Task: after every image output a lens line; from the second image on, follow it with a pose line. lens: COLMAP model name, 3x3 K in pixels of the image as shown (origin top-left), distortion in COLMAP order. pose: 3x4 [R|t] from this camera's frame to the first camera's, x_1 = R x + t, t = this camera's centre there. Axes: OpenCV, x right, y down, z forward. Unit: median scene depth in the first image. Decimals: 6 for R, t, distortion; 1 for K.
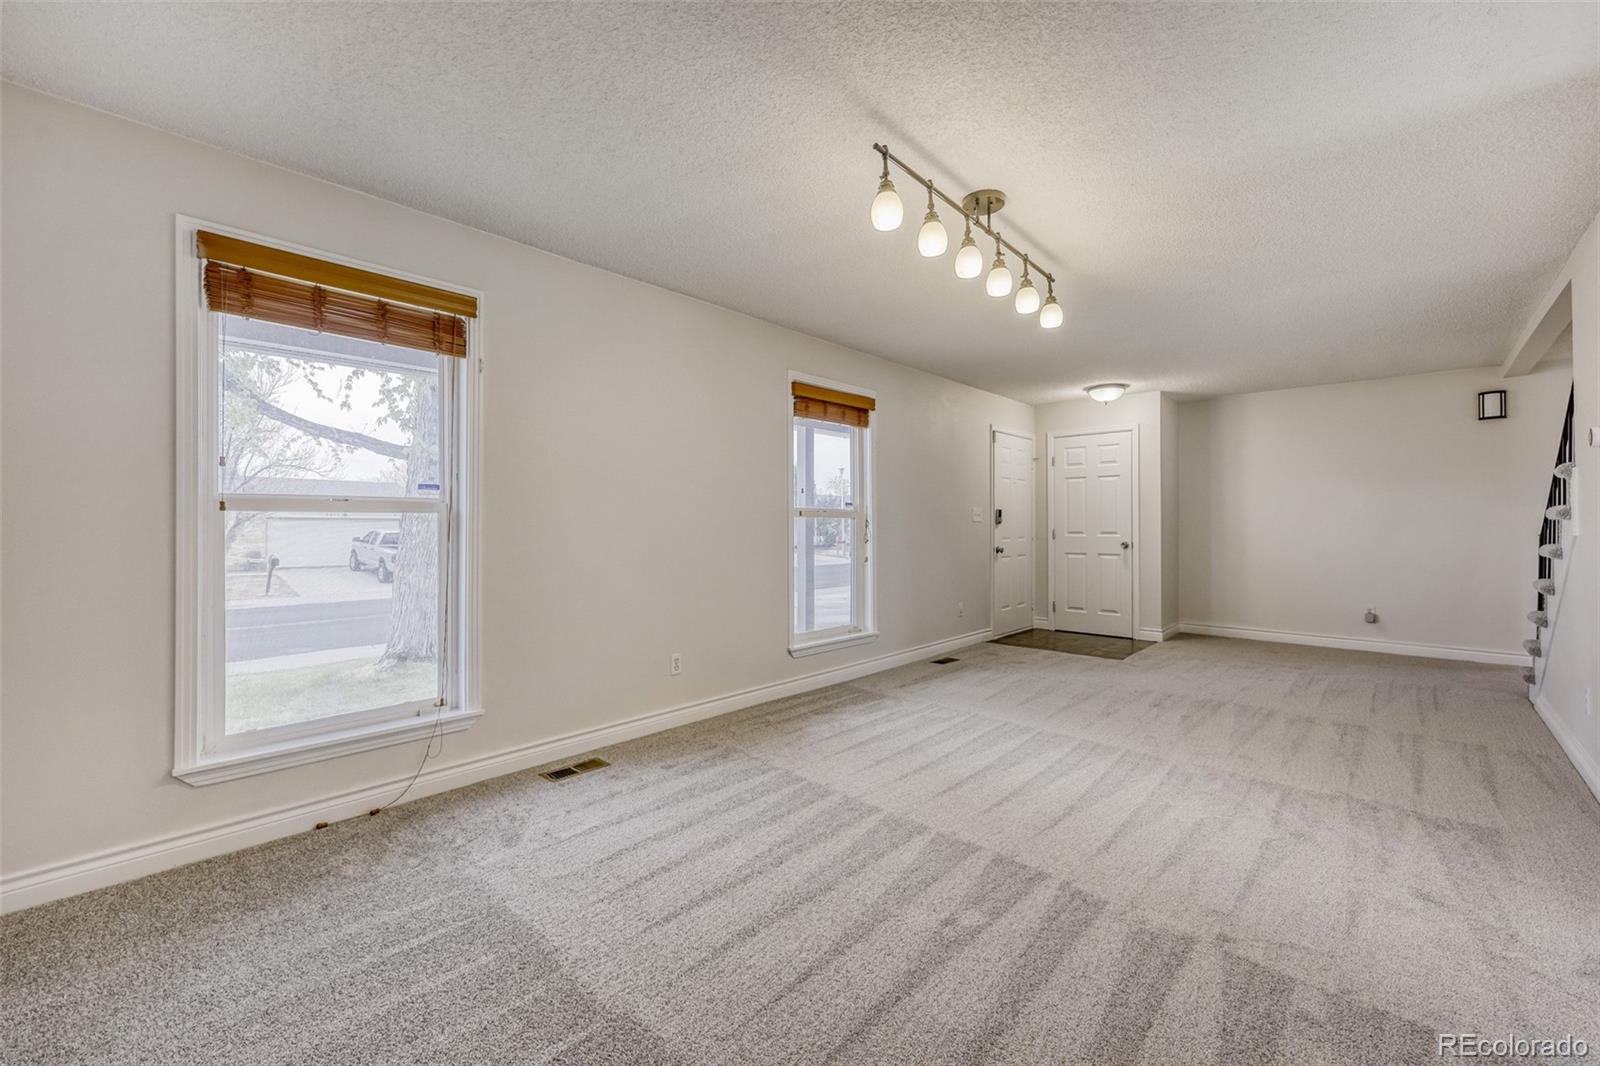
lens RADIAL K [[644.8, 0, 795.7], [0, 644.8, 528.4], [0, 0, 1]] dist [0.001307, 0.000212]
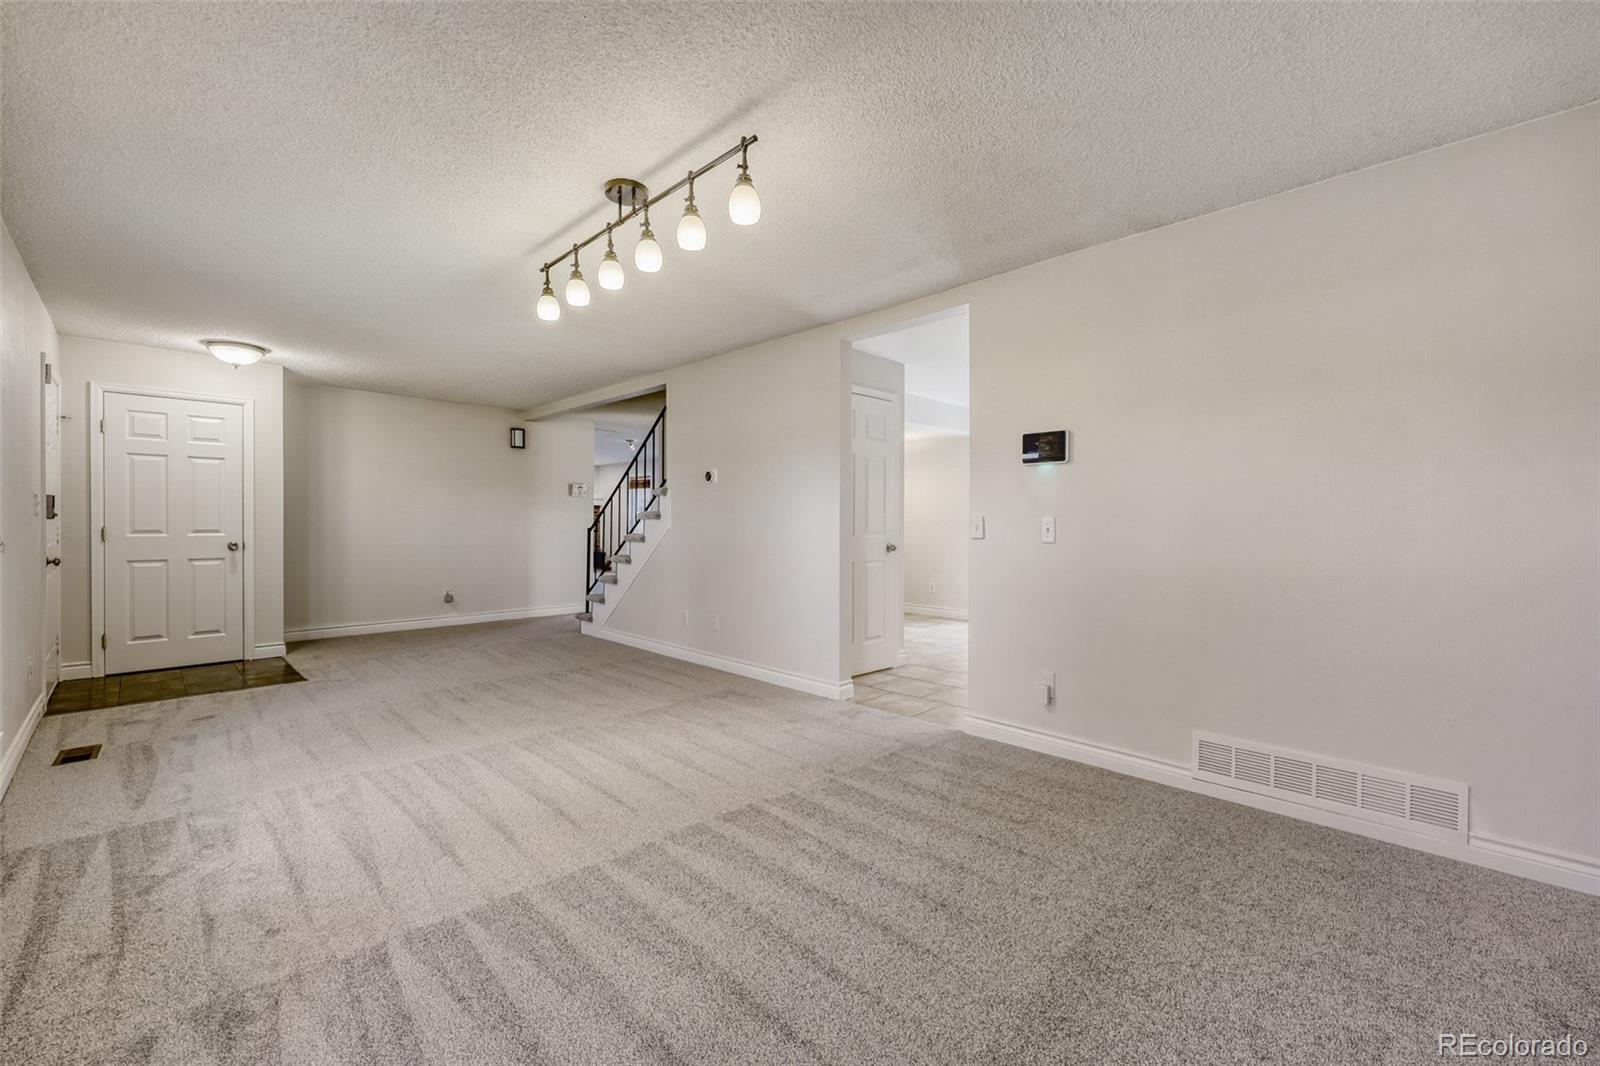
lens RADIAL K [[644.8, 0, 795.7], [0, 644.8, 528.4], [0, 0, 1]] dist [0.001307, 0.000212]
pose [[0.029911, -0.006762, 0.999530, -0.495340], [0.001680, 0.999976, 0.006714, -0.000178], [-0.999551, 0.001478, 0.029922, 0.519409]]
